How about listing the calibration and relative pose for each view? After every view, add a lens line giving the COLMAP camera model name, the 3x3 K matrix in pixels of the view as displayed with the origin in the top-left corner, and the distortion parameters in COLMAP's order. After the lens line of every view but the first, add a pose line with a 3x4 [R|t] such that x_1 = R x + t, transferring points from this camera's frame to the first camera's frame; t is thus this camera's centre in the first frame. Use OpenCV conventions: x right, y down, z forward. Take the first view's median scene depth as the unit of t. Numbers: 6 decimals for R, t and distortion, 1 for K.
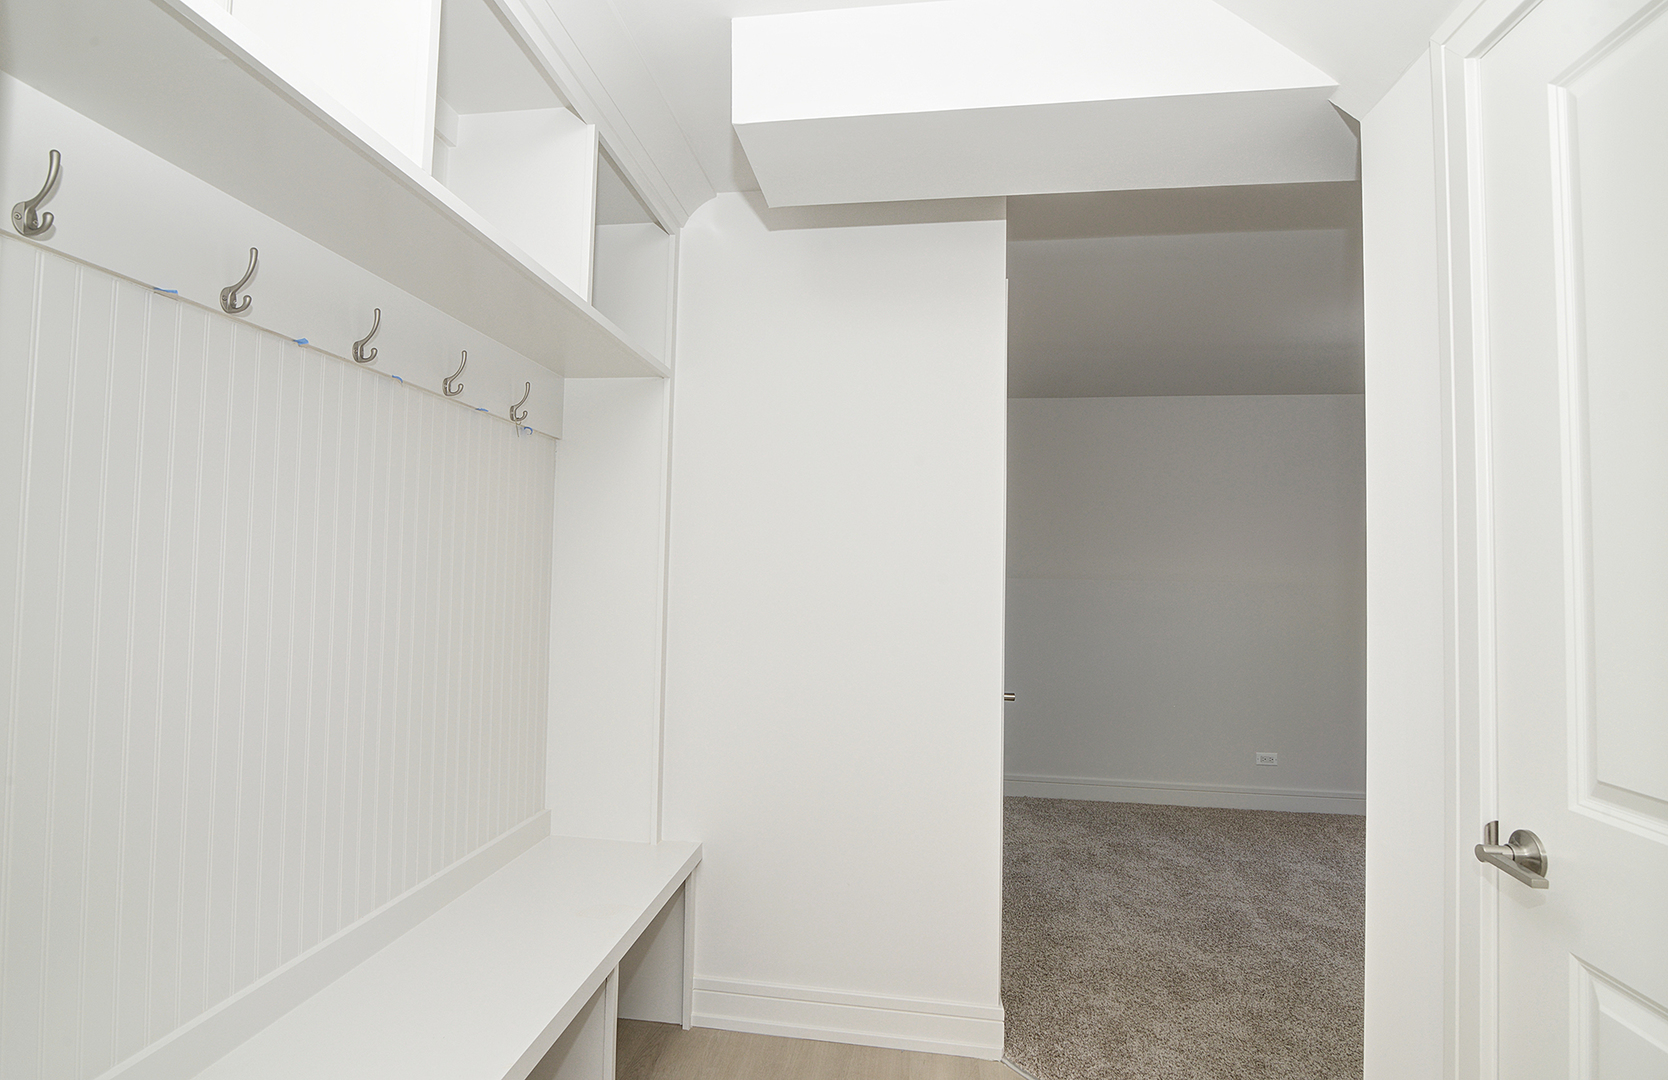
lens RADIAL K [[782.6, 0, 831.0], [0, 782.6, 537.6], [0, 0, 1]] dist [-0.010970, -0.001208]
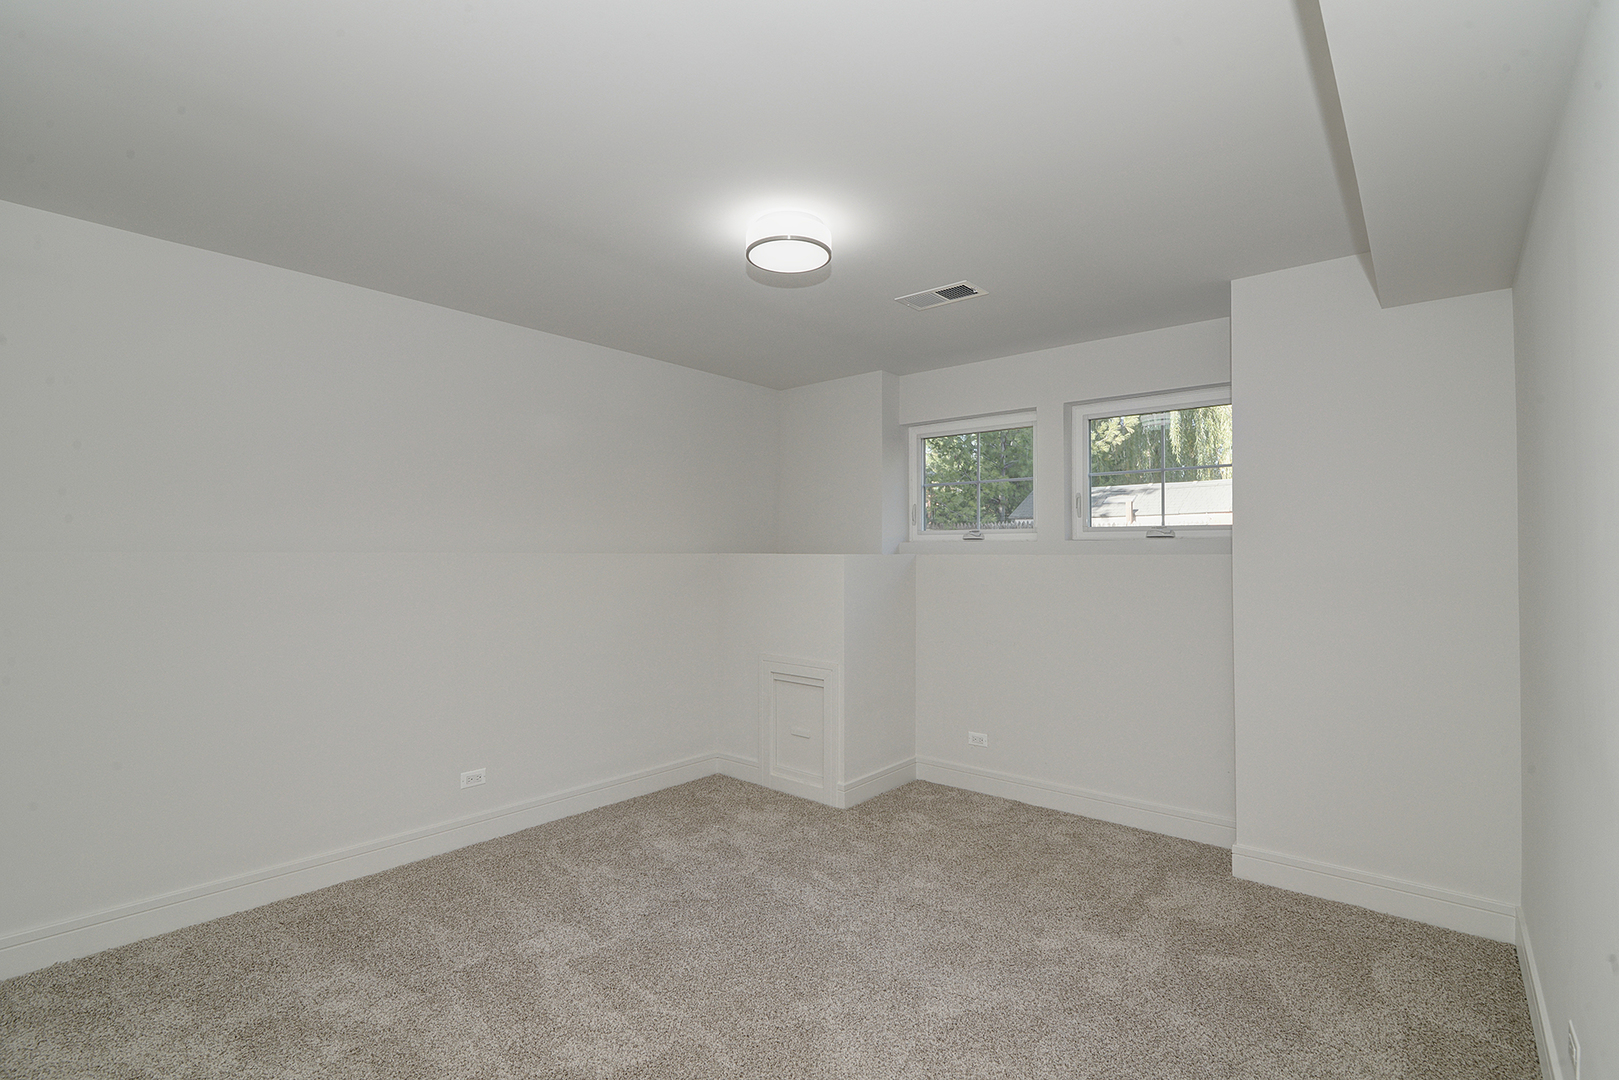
lens RADIAL K [[741.7, 0, 808.7], [0, 741.7, 539.9], [0, 0, 1]] dist [-0.017318, 0.000773]
pose [[0.539106, 0.001099, 0.842237, 0.133363], [-0.033987, 0.999213, 0.020451, 0.017618], [-0.841552, -0.039650, 0.538720, 0.381366]]
